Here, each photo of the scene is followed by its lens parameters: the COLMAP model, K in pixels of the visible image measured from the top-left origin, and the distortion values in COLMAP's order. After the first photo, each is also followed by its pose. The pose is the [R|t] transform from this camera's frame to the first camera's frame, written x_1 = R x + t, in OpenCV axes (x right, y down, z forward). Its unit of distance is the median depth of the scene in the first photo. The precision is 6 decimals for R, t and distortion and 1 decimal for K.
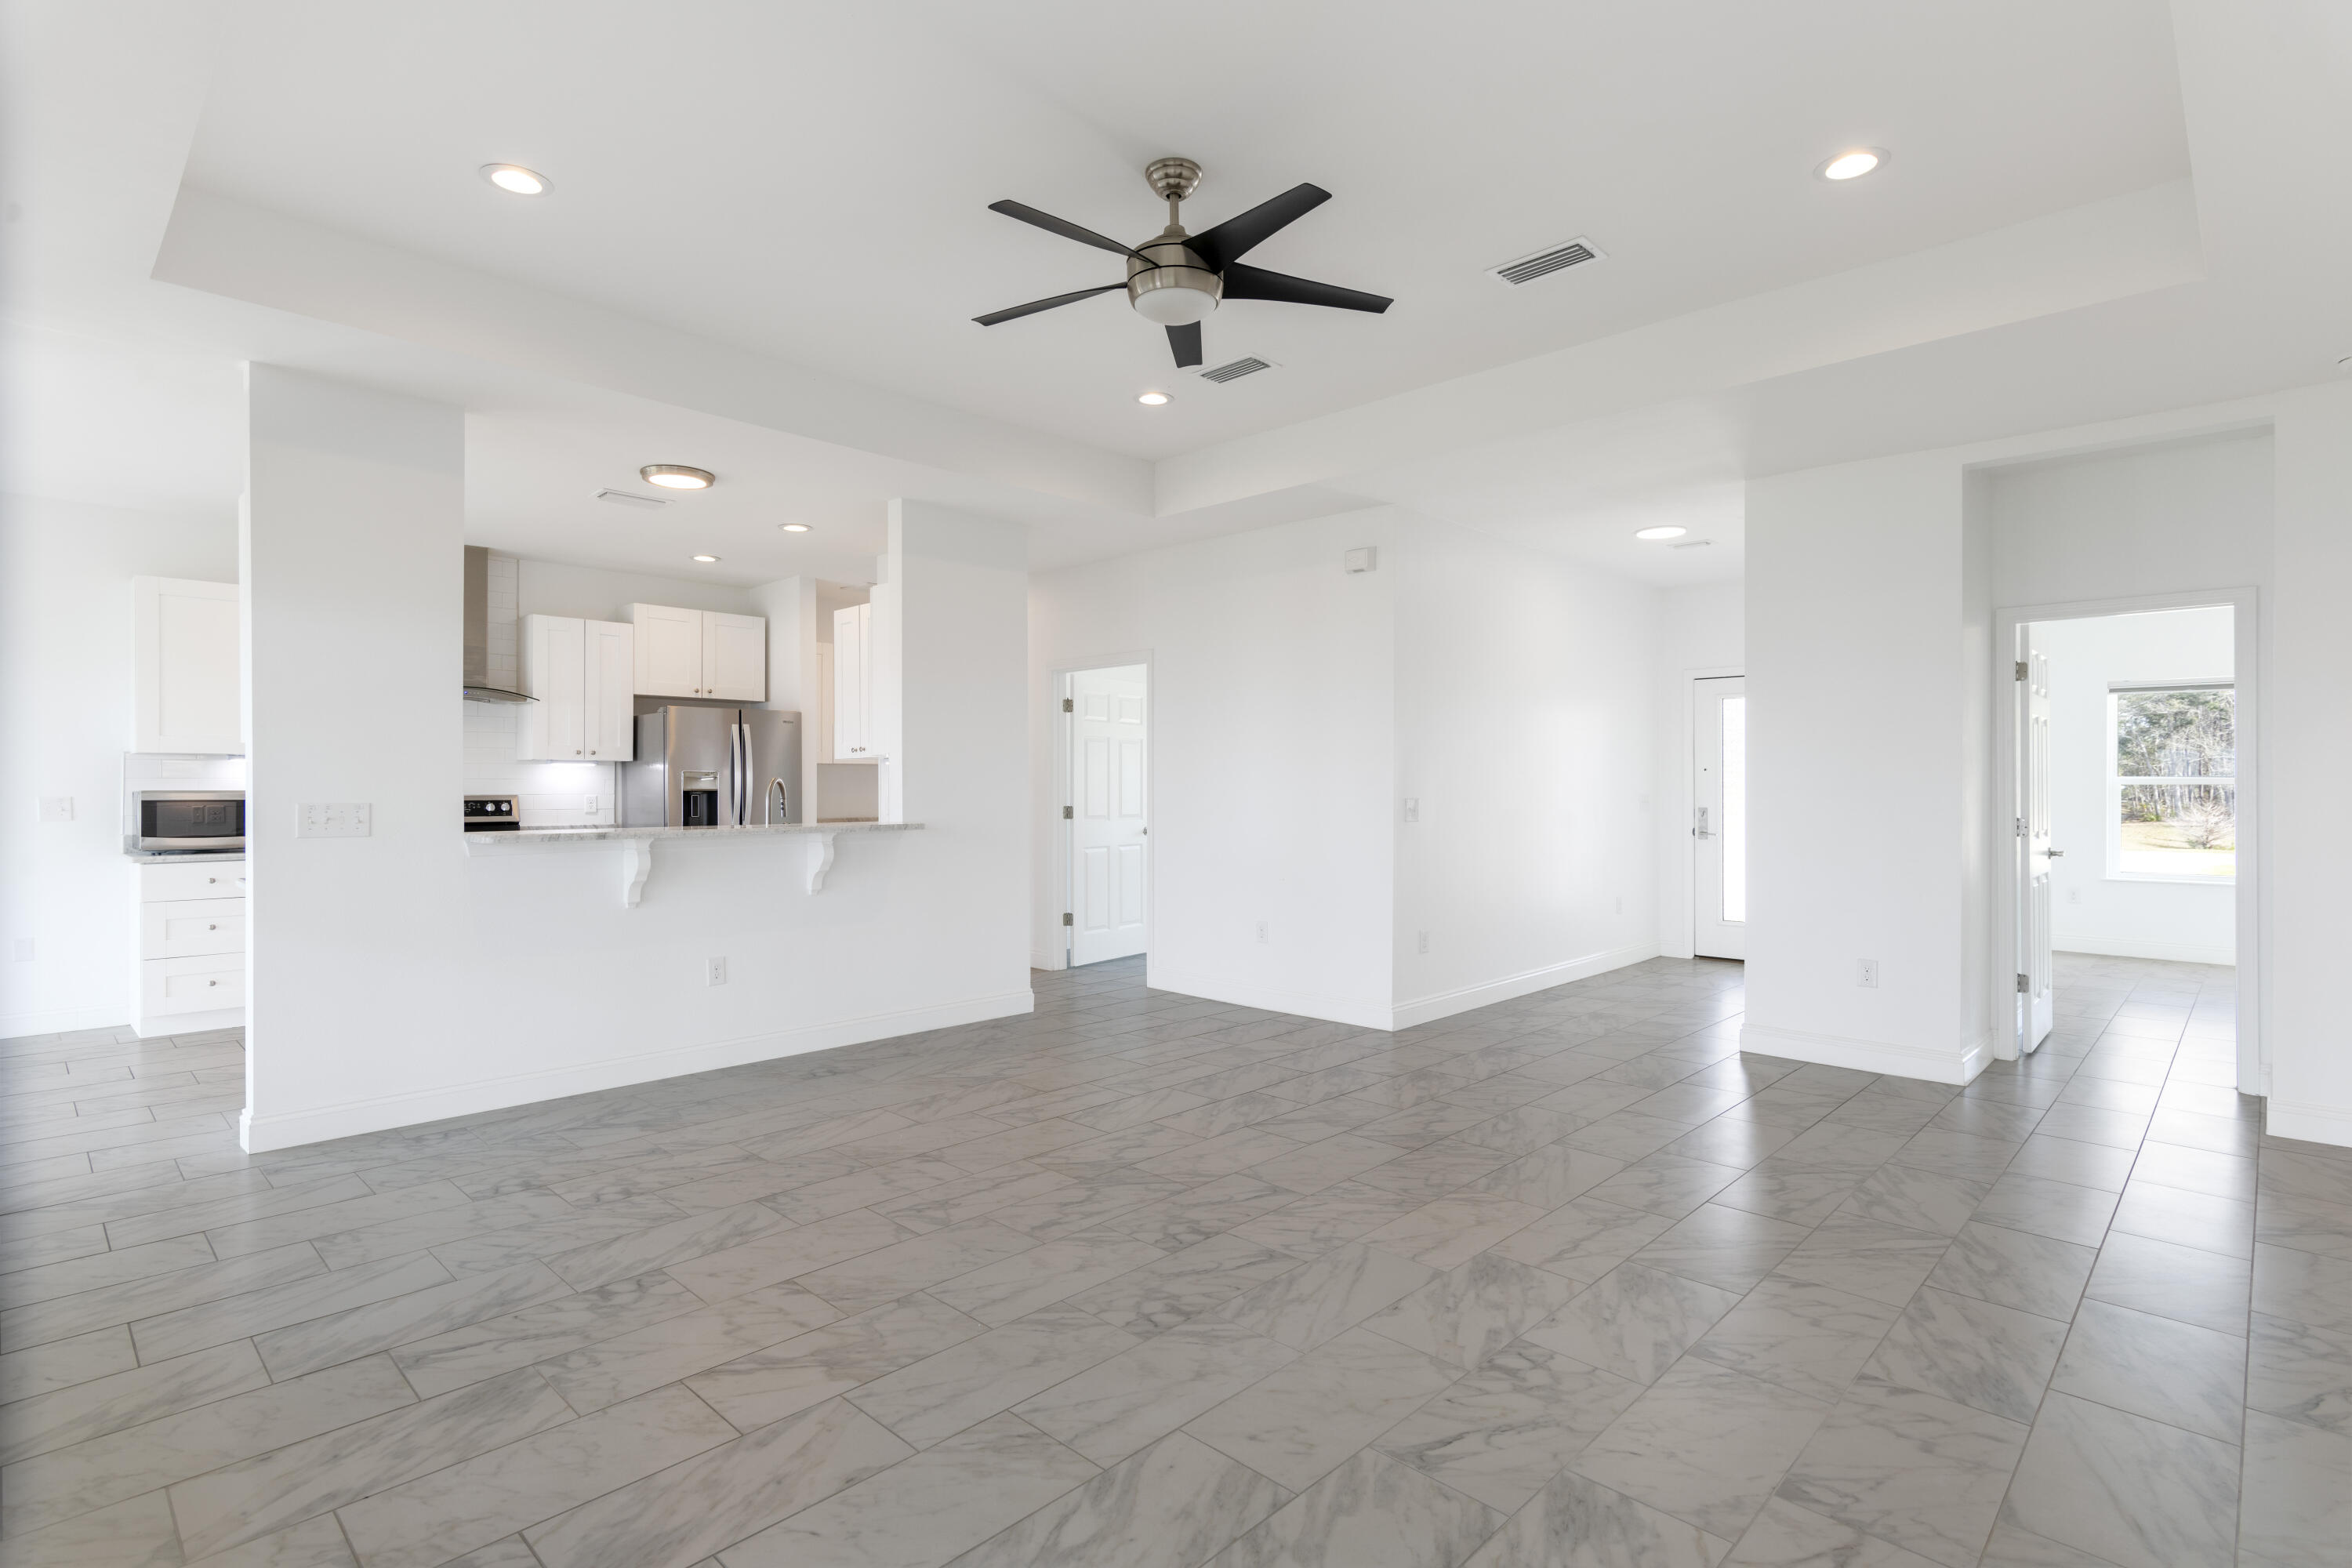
lens RADIAL K [[1142.8, 0, 1178.5], [0, 1142.8, 784.2], [0, 0, 1]] dist [0.002800, -0.000472]
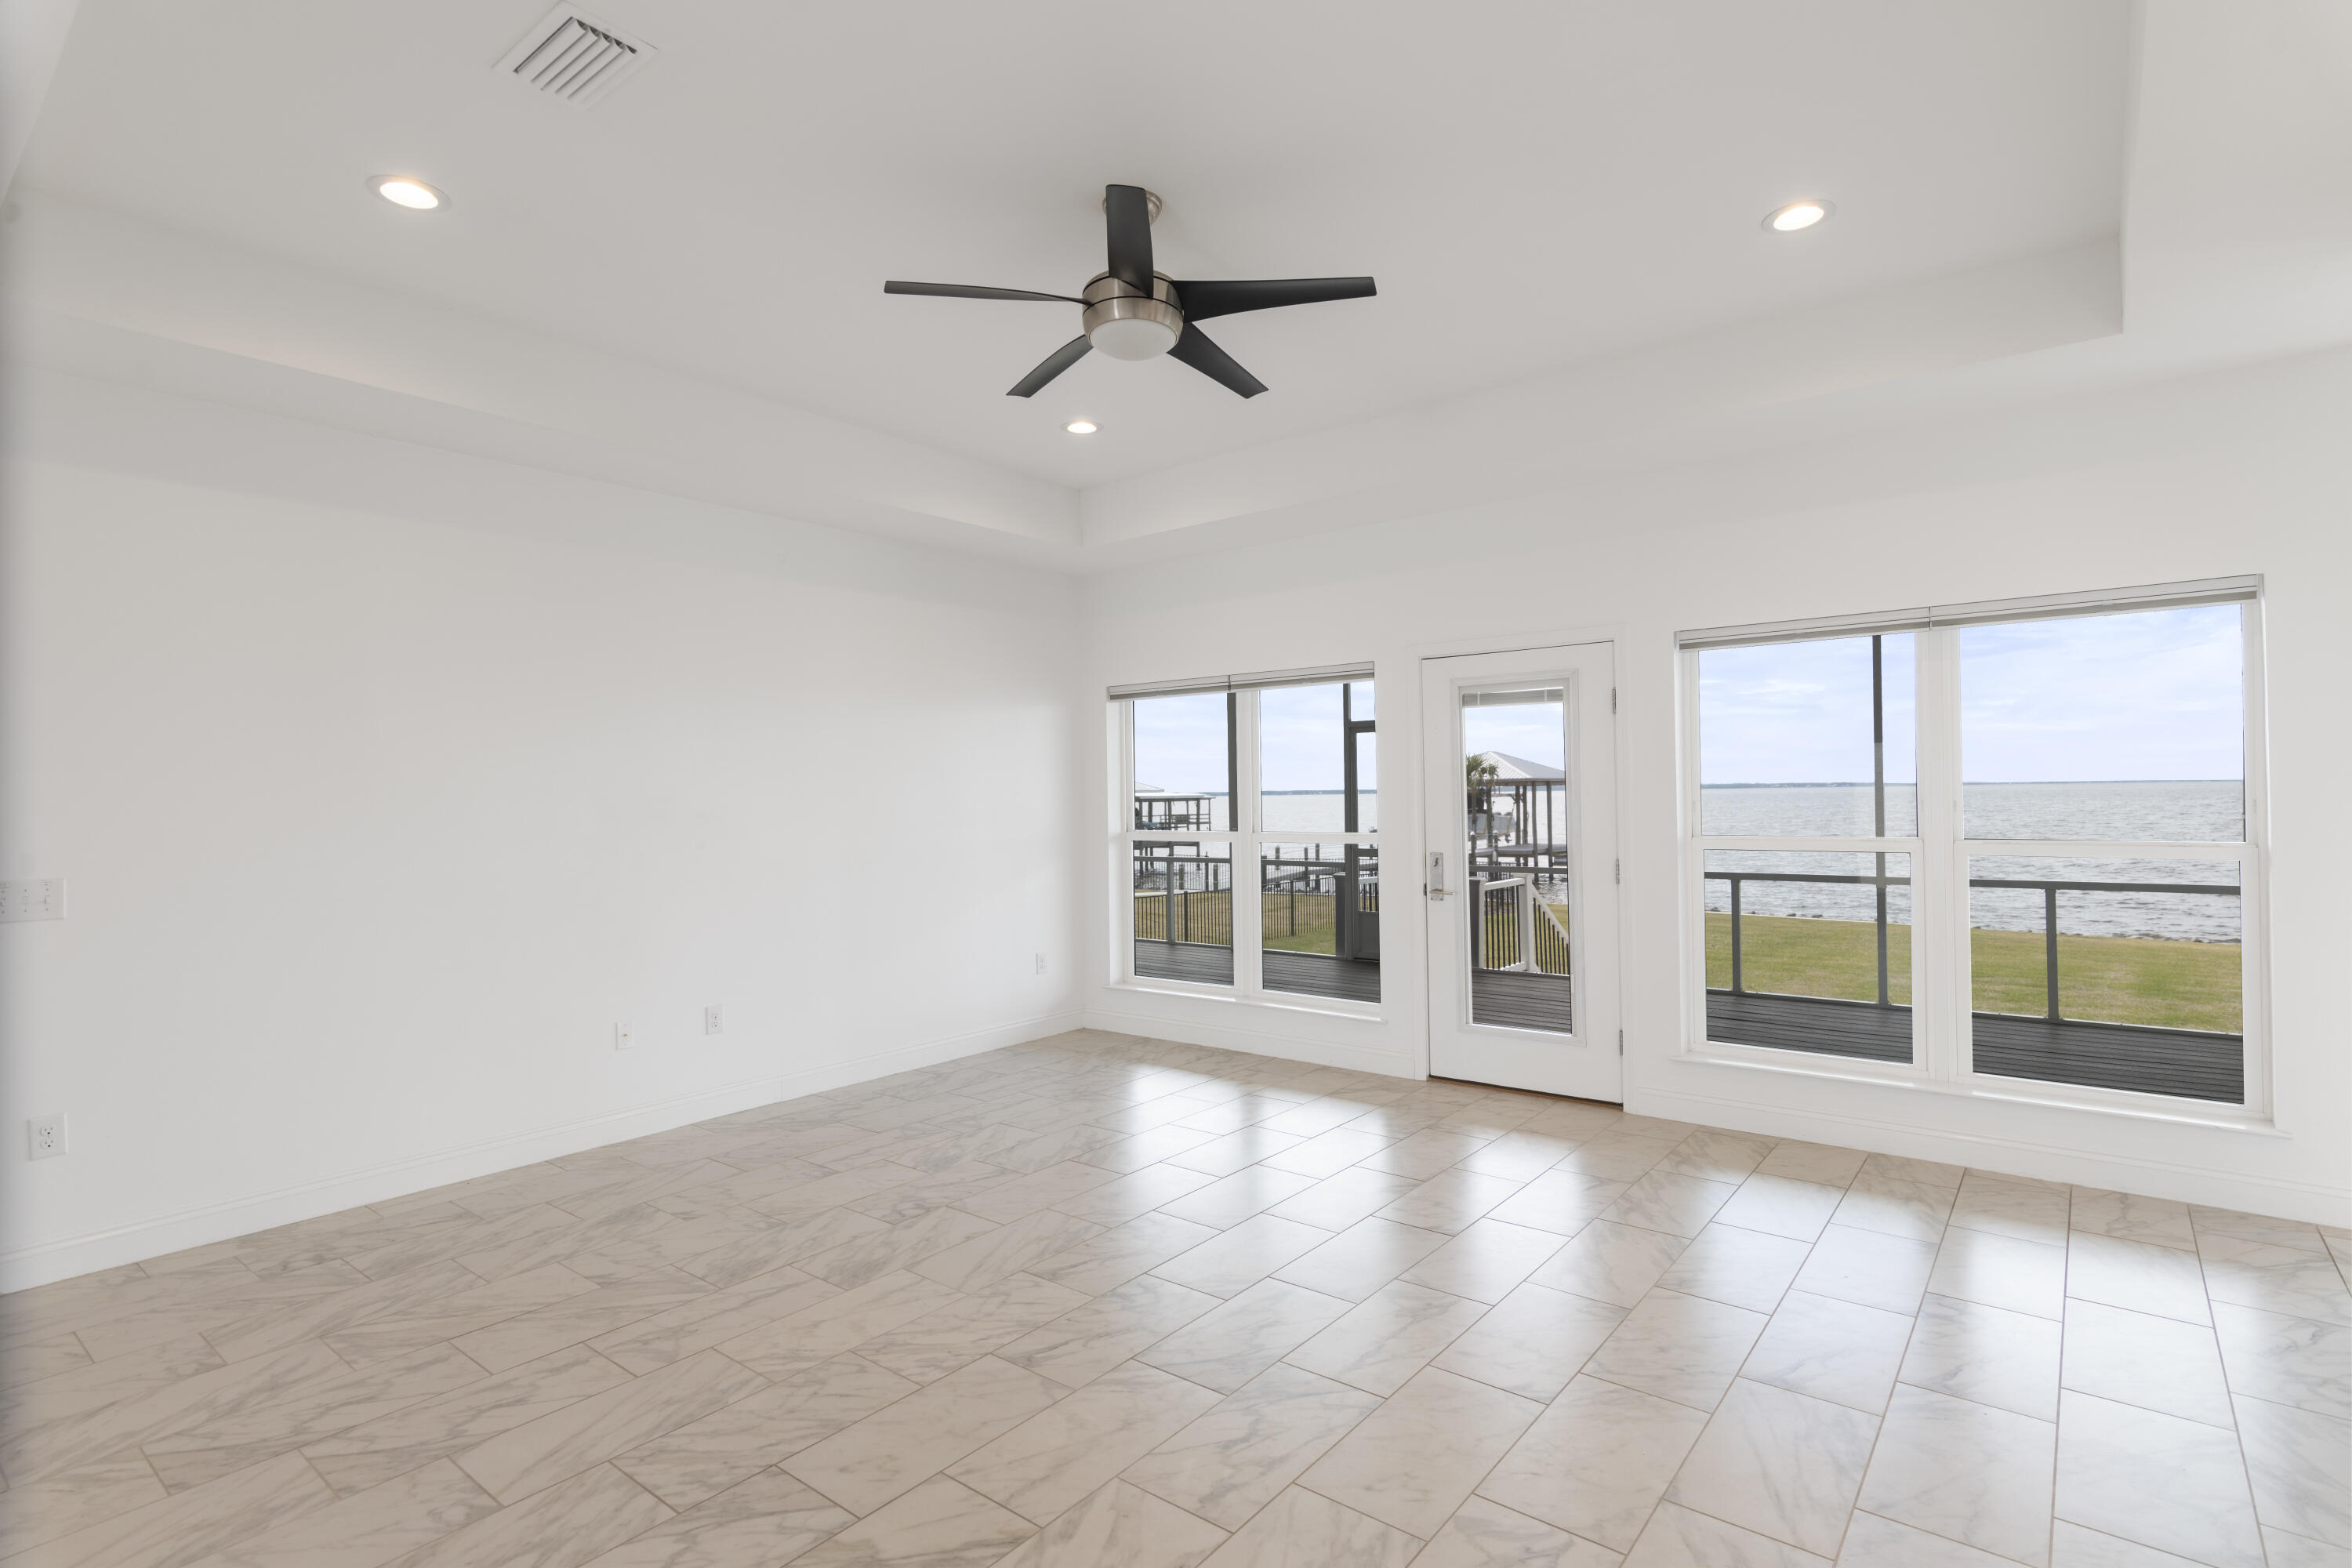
lens RADIAL K [[1142.8, 0, 1178.5], [0, 1142.8, 784.2], [0, 0, 1]] dist [0.002800, -0.000472]
pose [[-0.995859, 0.014803, -0.089694, 0.047271], [0.015571, 0.999848, -0.007873, -0.036699], [0.089564, -0.009237, -0.995938, 1.838853]]
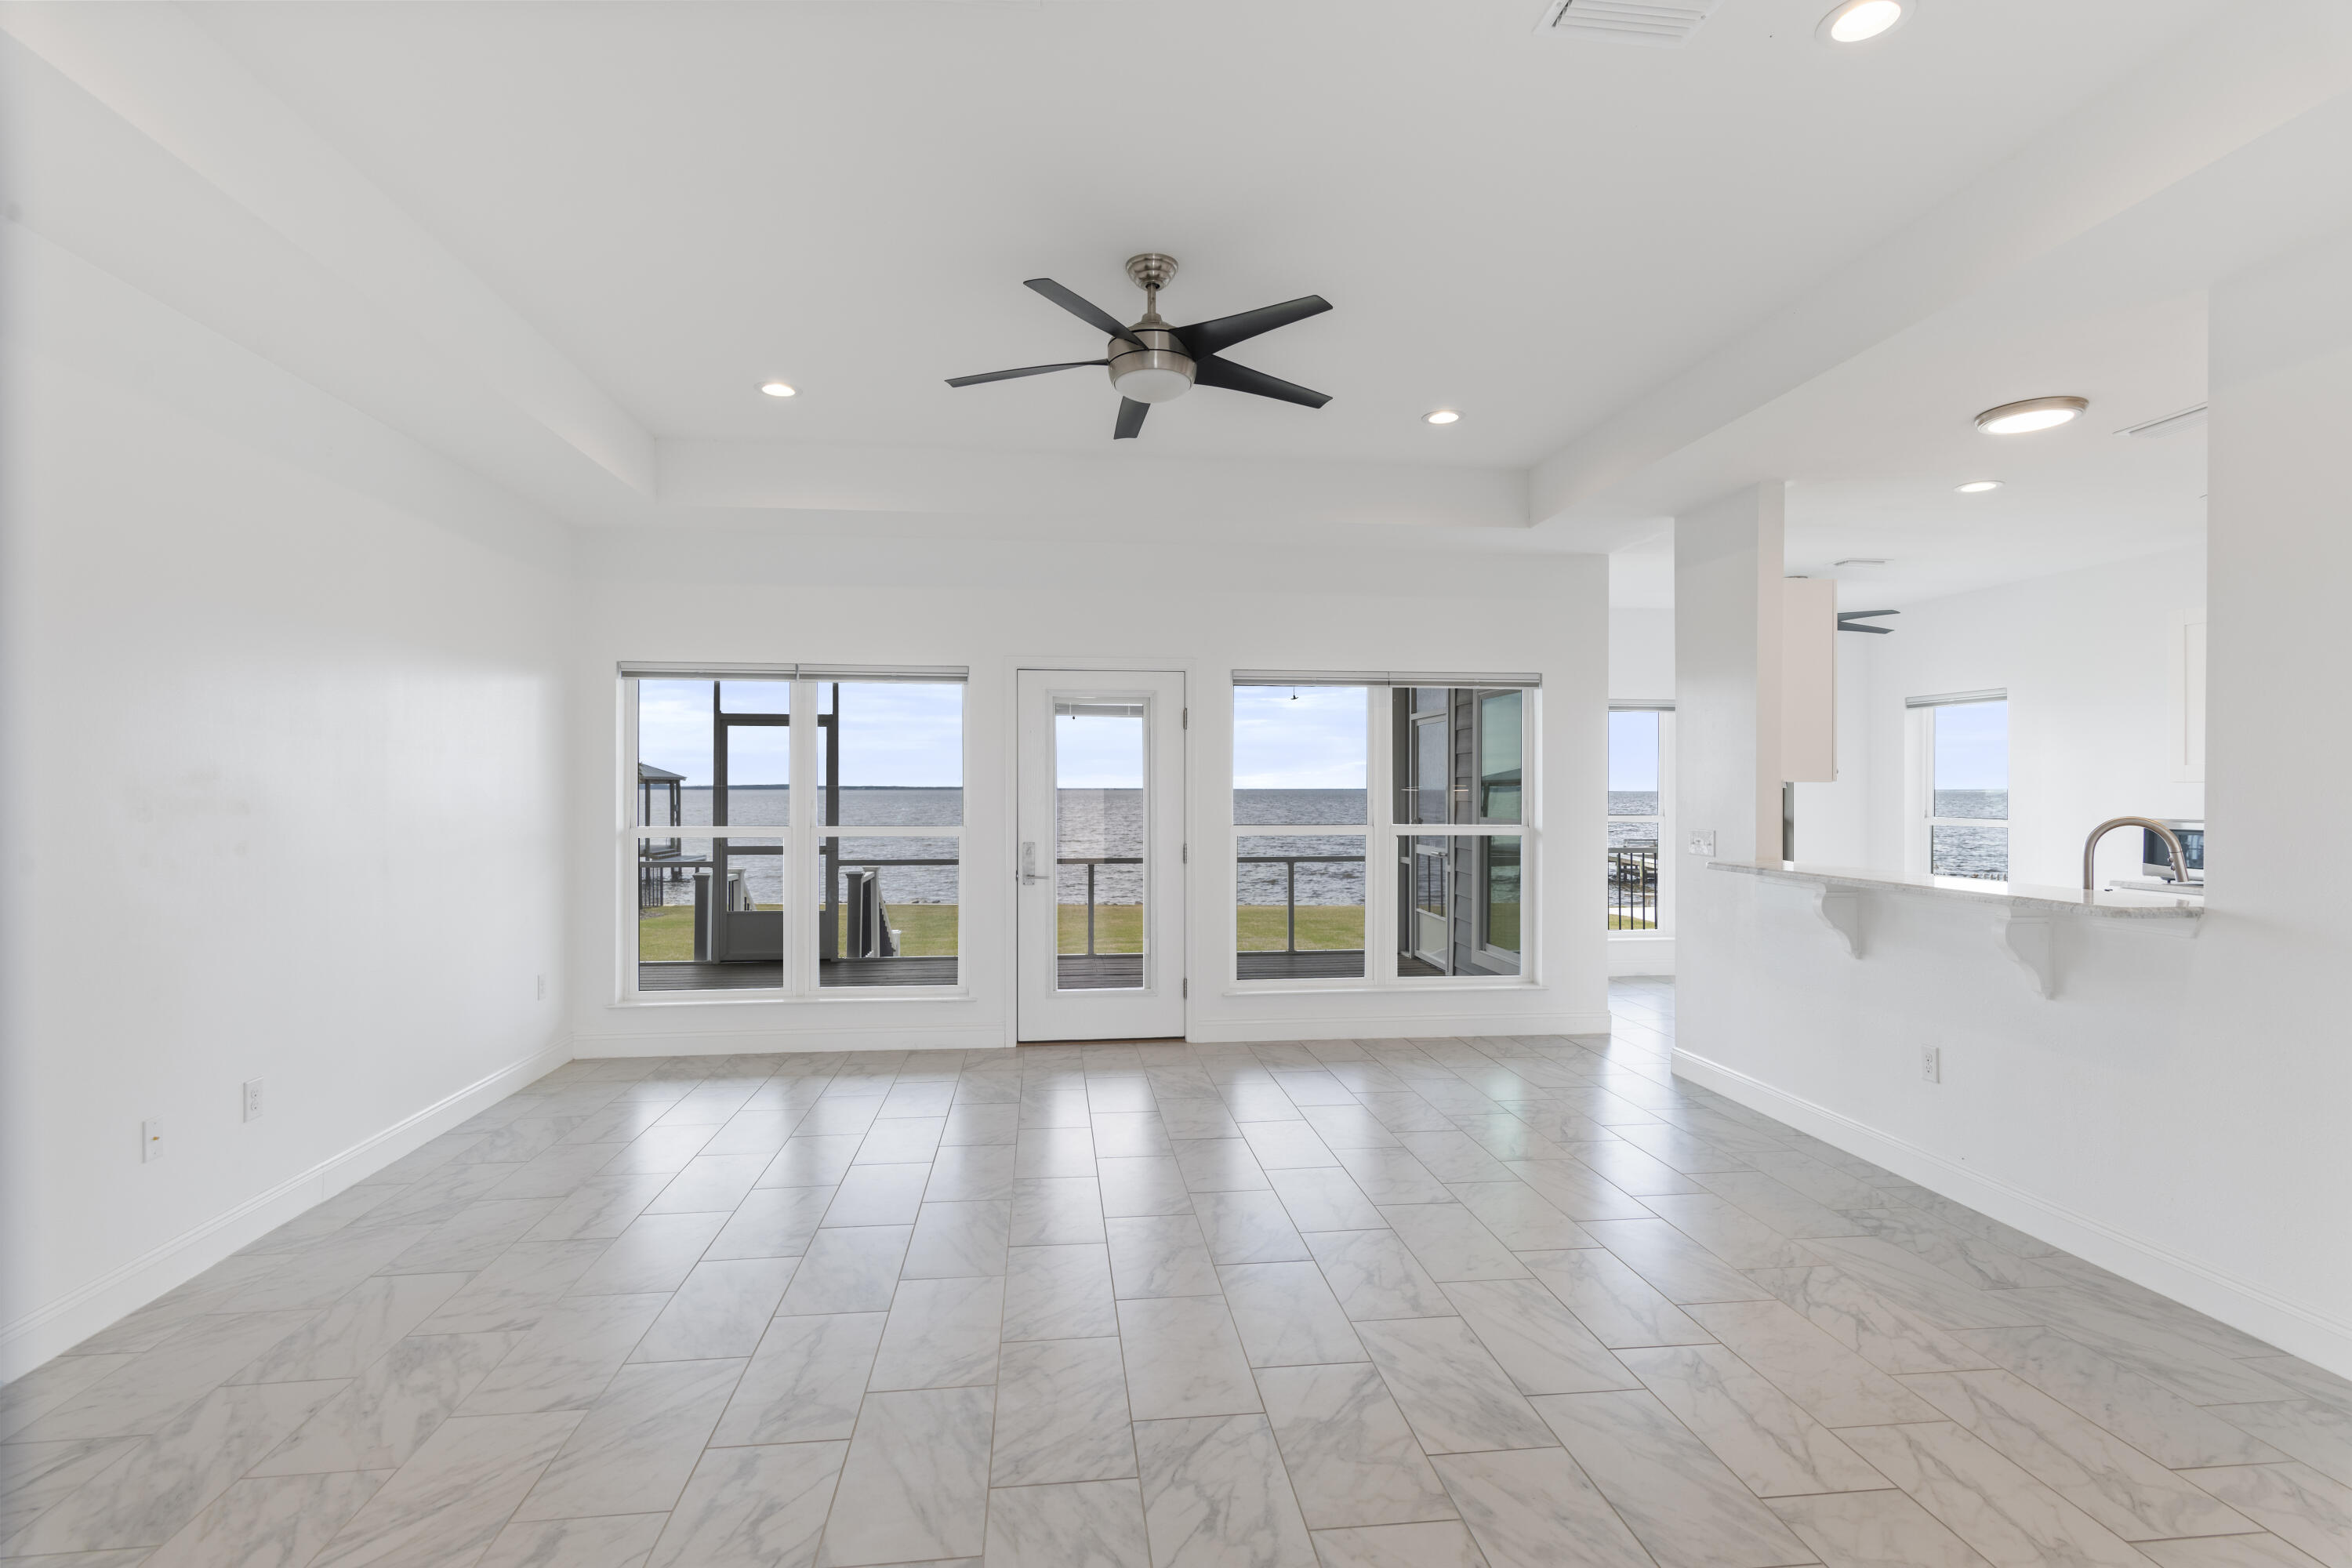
lens RADIAL K [[1142.8, 0, 1178.5], [0, 1142.8, 784.2], [0, 0, 1]] dist [0.002800, -0.000472]
pose [[-0.634855, -0.003639, -0.772623, 0.769857], [-0.002369, 0.999993, -0.002764, -0.035087], [0.772628, 0.000075, -0.634859, 1.607564]]
